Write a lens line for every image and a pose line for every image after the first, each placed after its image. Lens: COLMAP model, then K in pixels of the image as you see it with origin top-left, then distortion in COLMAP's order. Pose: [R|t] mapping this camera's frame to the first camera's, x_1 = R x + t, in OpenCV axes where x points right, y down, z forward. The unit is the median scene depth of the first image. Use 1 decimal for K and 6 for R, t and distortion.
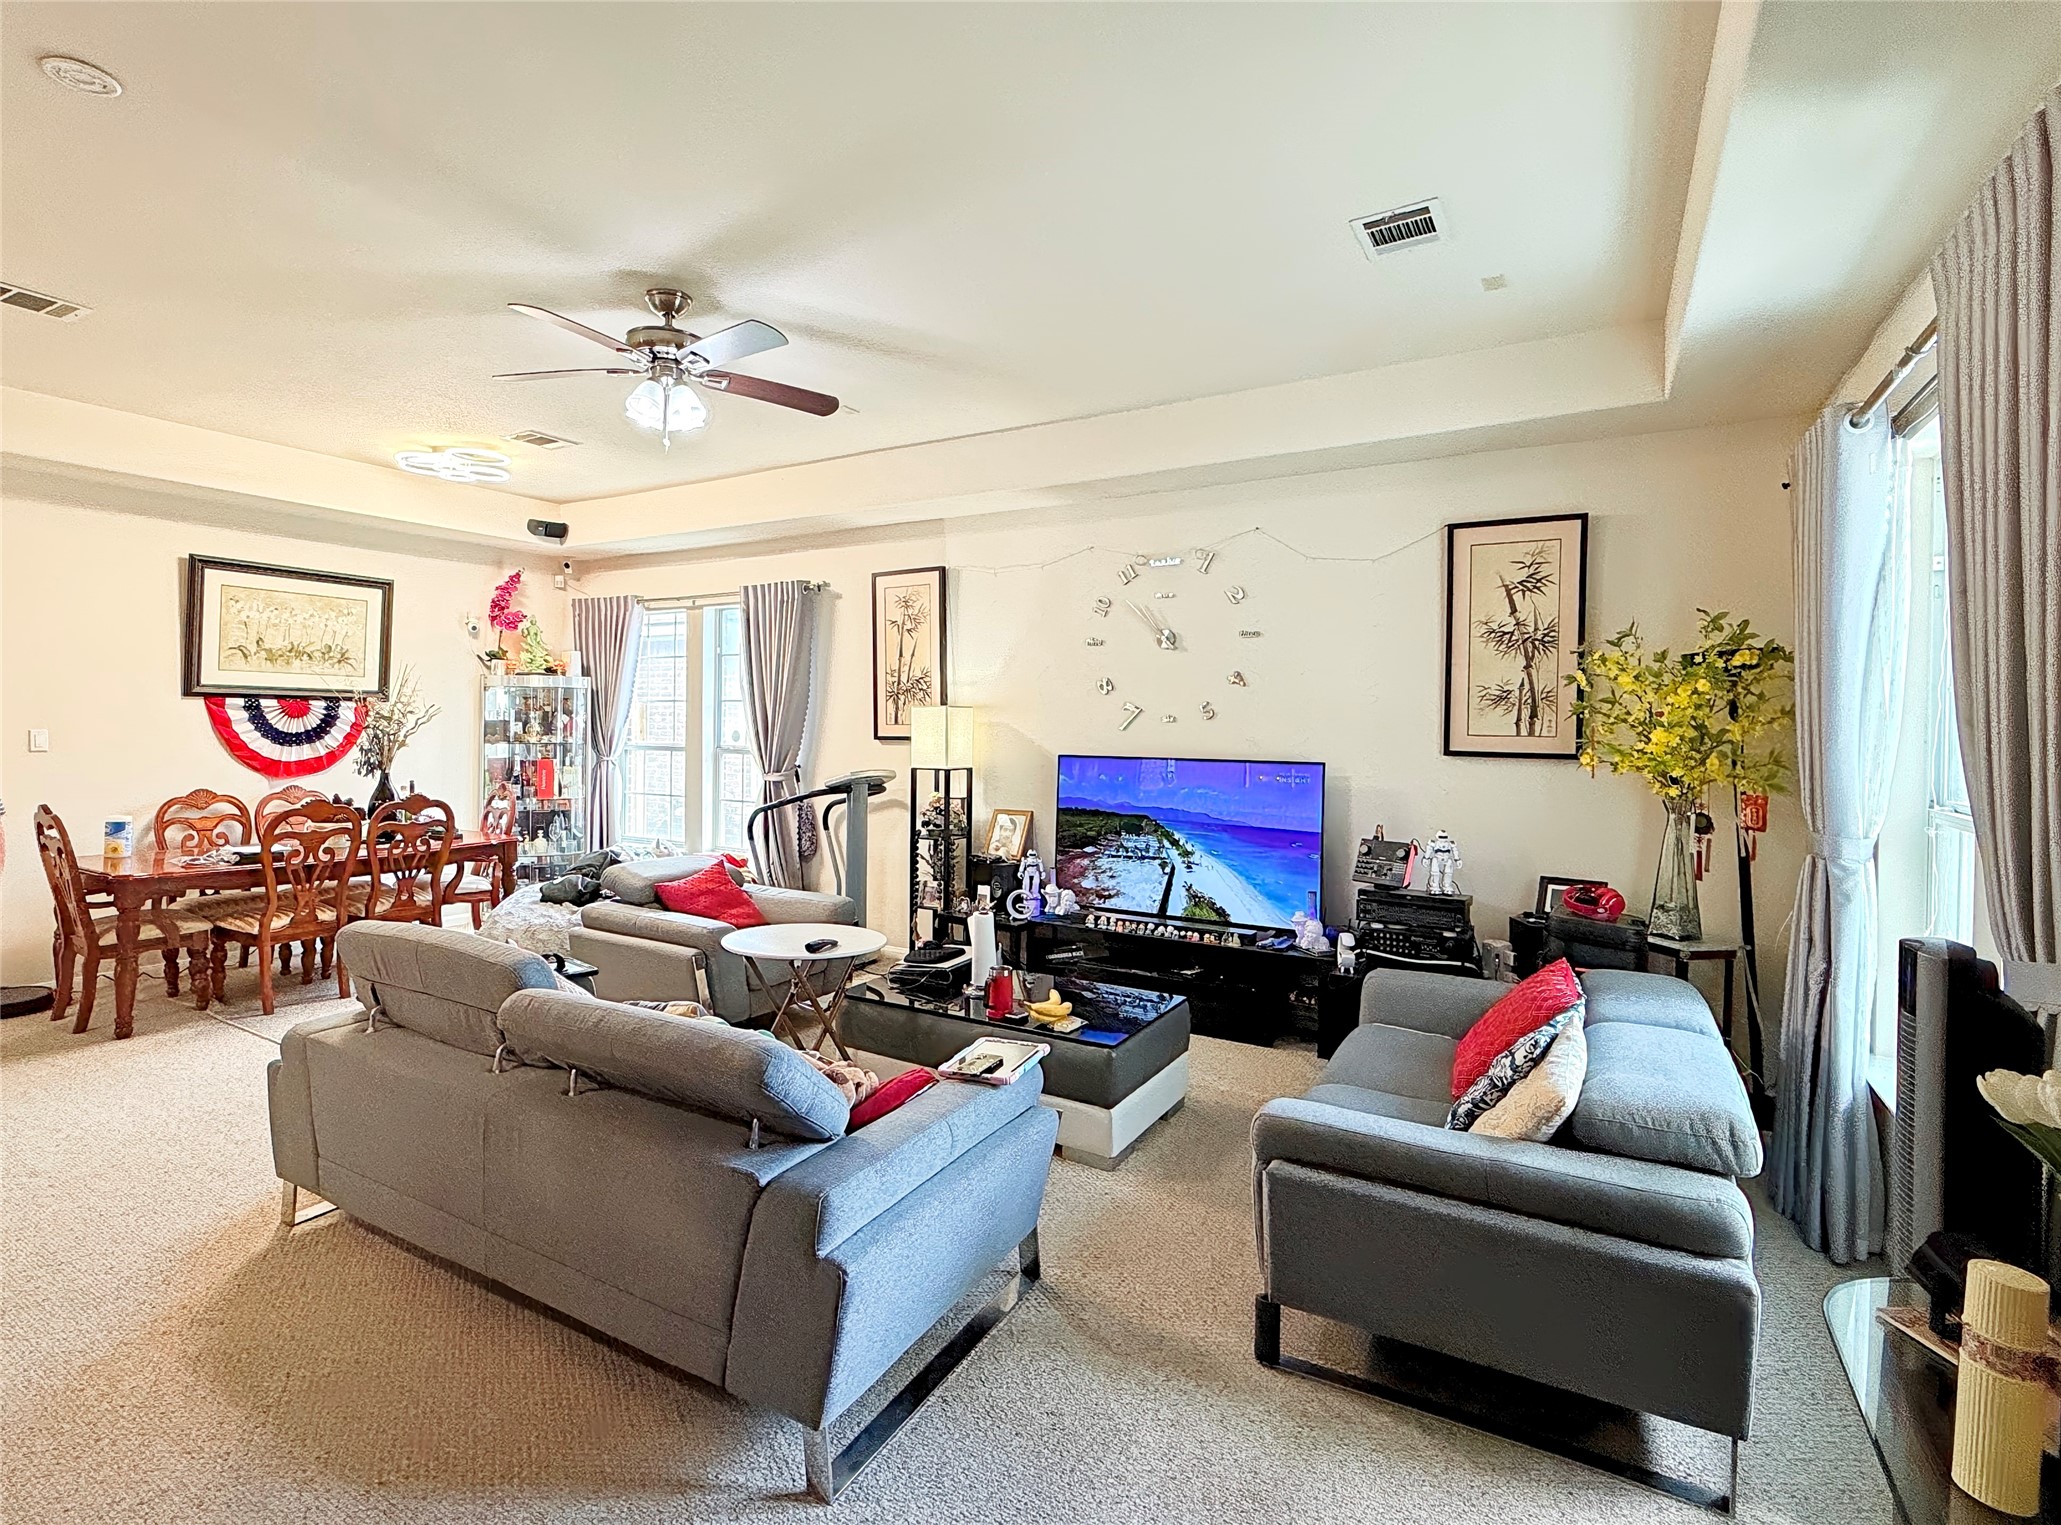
lens RADIAL K [[984.9, 0, 1021.4], [0, 984.9, 731.6], [0, 0, 1]] dist [0.000925, -0.000127]
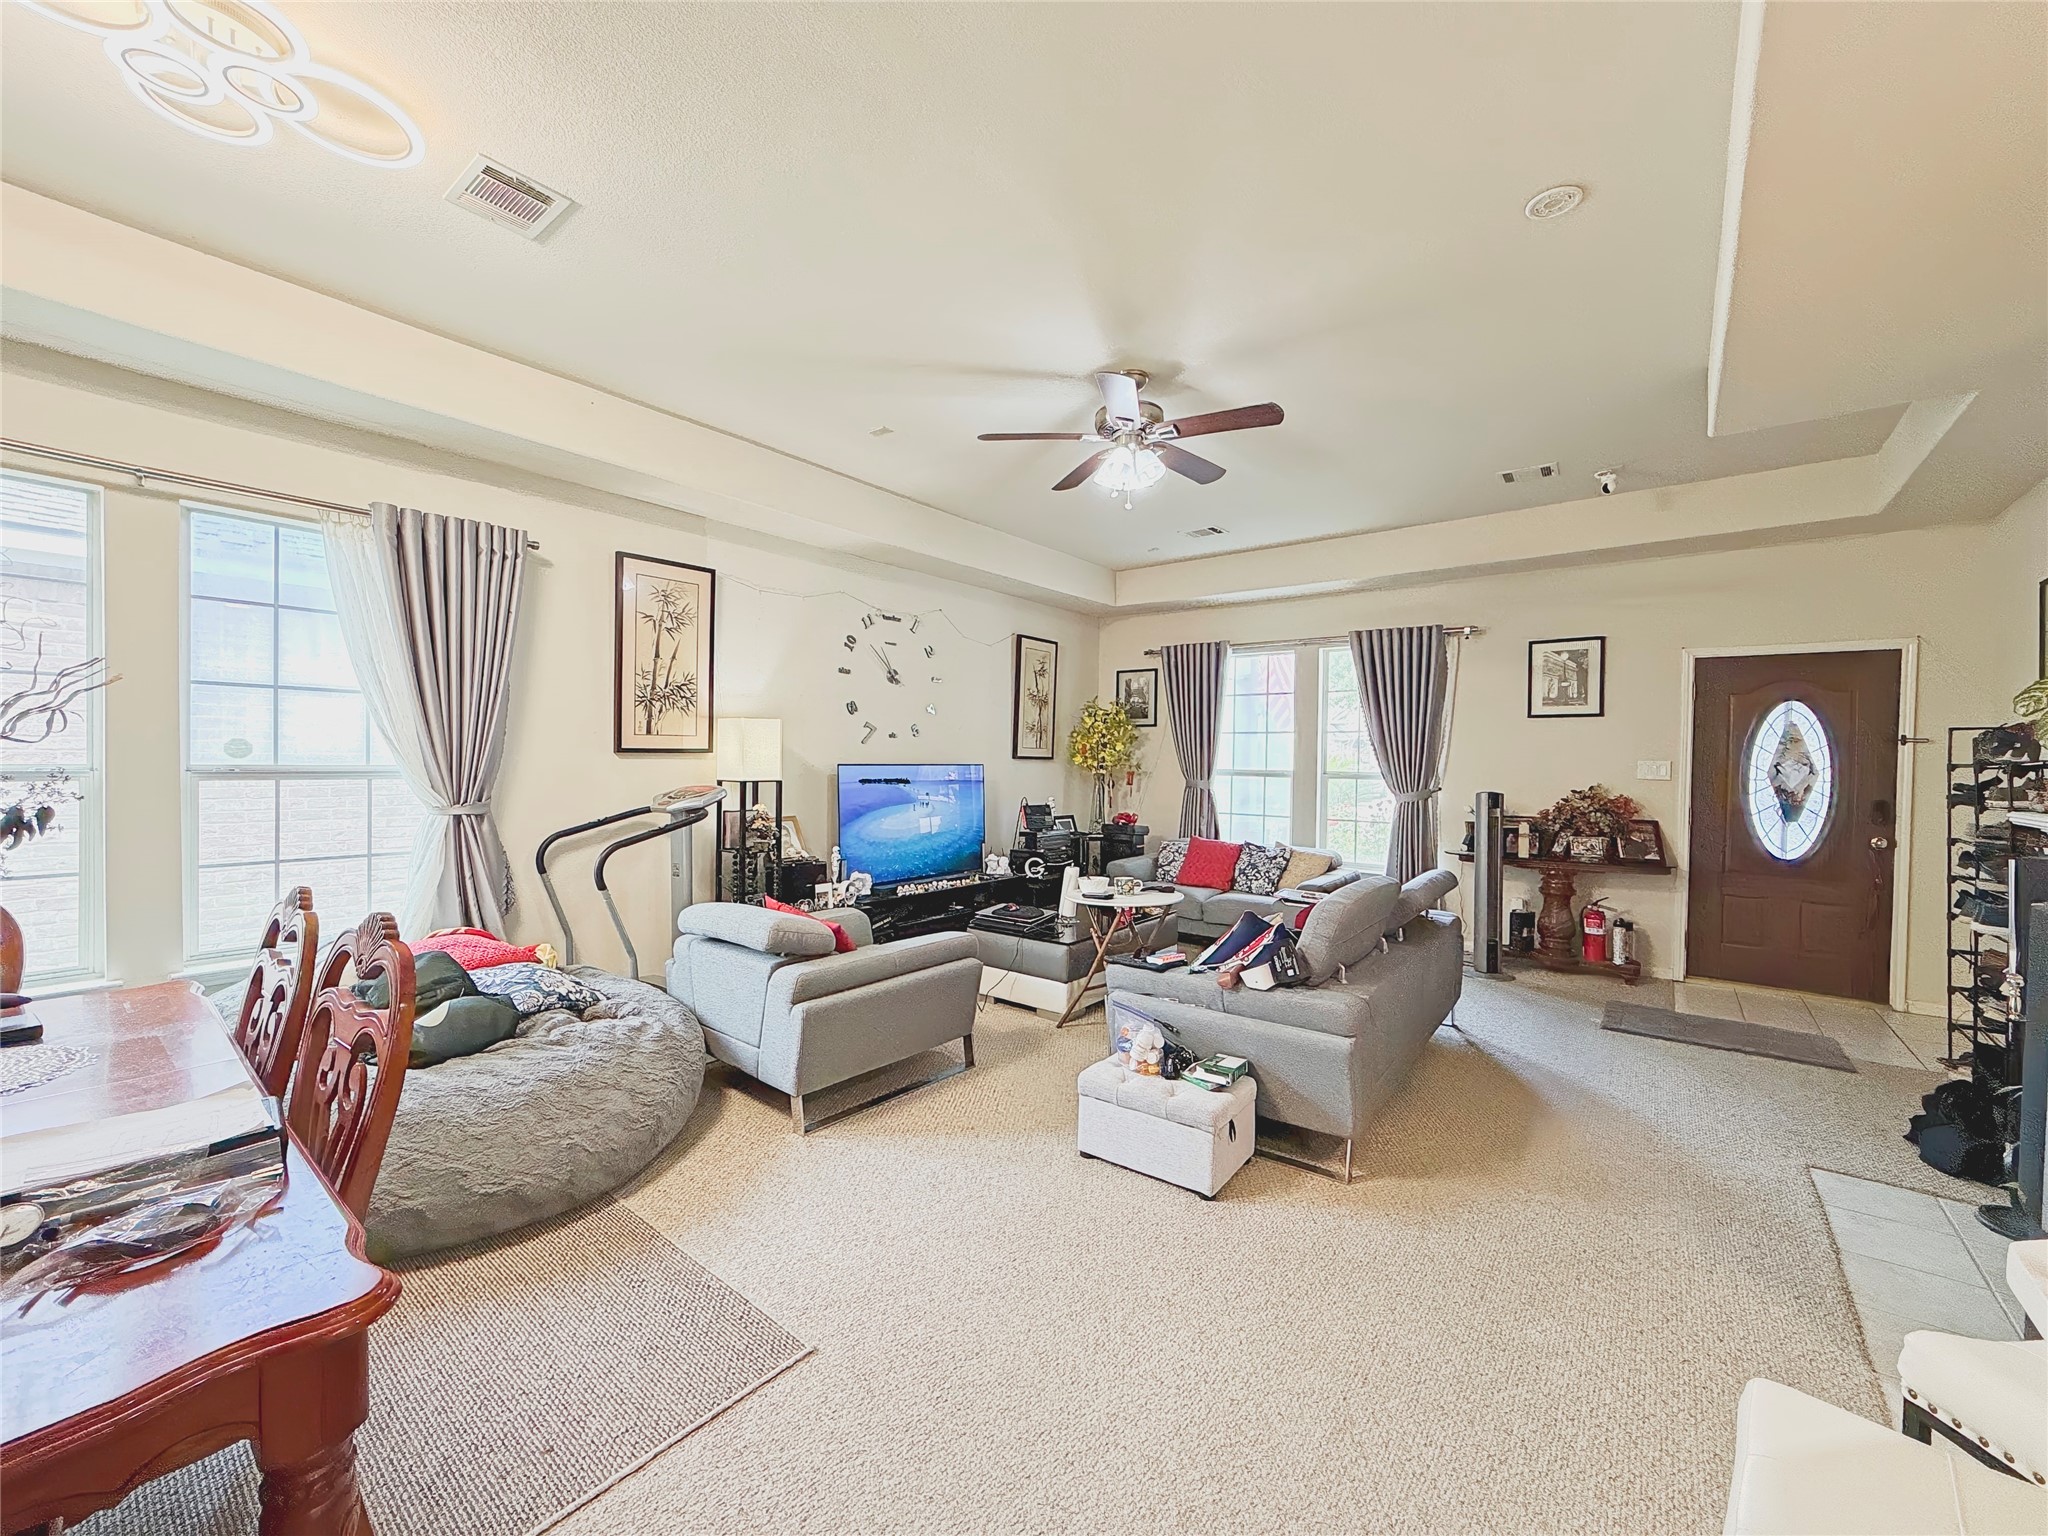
lens RADIAL K [[799.3, 0, 1024.0], [0, 799.3, 768.0], [0, 0, 1]] dist [-0.000485, -0.000050]
pose [[0.141851, -0.025483, 0.989560, -0.853197], [-0.007423, 0.999613, 0.026806, 0.000898], [-0.989860, -0.011148, 0.141607, 0.627237]]
